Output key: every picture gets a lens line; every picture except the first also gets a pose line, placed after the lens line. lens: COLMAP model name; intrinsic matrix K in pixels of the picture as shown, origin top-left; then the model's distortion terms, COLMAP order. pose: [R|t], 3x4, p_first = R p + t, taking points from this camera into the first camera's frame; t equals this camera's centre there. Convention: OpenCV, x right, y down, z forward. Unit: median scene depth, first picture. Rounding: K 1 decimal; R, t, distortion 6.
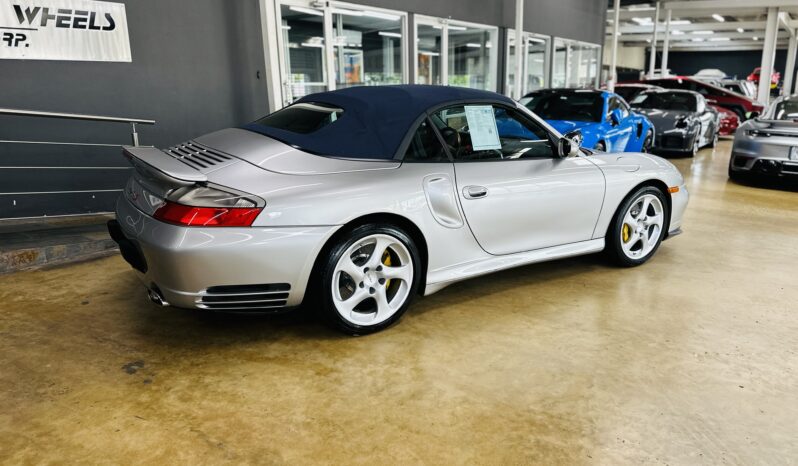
lens RADIAL K [[562.6, 0, 400.1], [0, 562.6, 227.0], [0, 0, 1]] dist [0.028213, -0.033289]
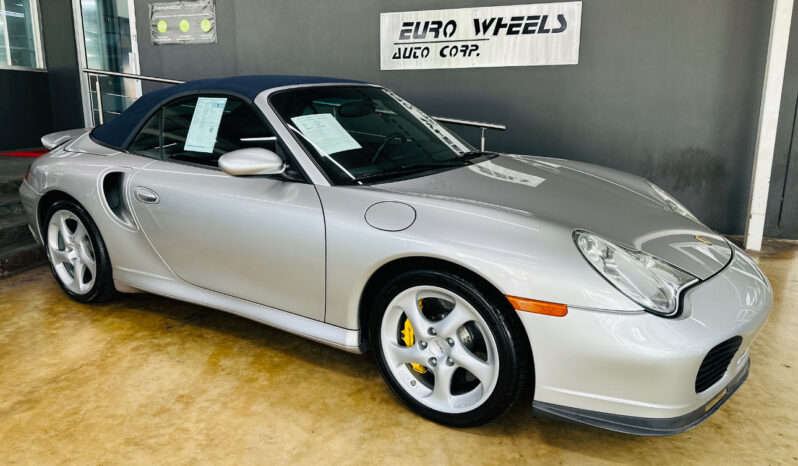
lens RADIAL K [[562.6, 0, 395.3], [0, 562.6, 240.9], [0, 0, 1]] dist [0.028213, -0.033289]
pose [[0.285039, 0.231909, -0.930038, 0.454176], [-0.235176, 0.957552, 0.166693, -0.129336], [0.929218, 0.171208, 0.327479, 0.604098]]
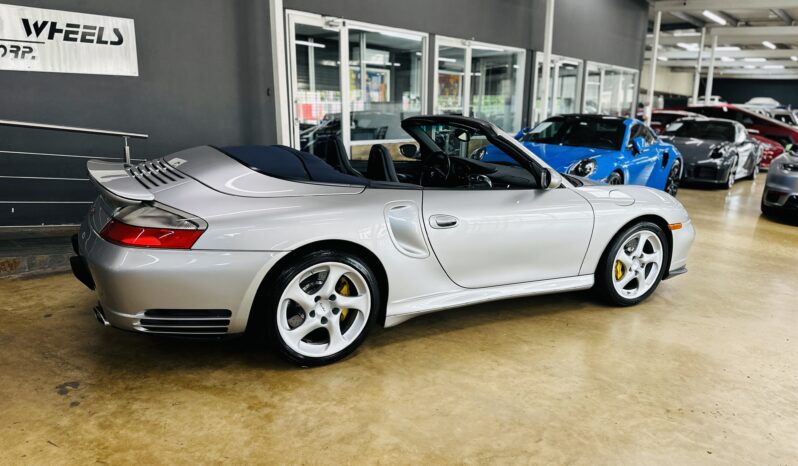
lens RADIAL K [[562.6, 0, 400.1], [0, 562.6, 228.9], [0, 0, 1]] dist [0.028213, -0.033289]
pose [[0.996583, 0.044188, -0.069779, 0.097770], [-0.046127, 0.998586, -0.026428, -0.016476], [0.068512, 0.029557, 0.997212, 0.034946]]
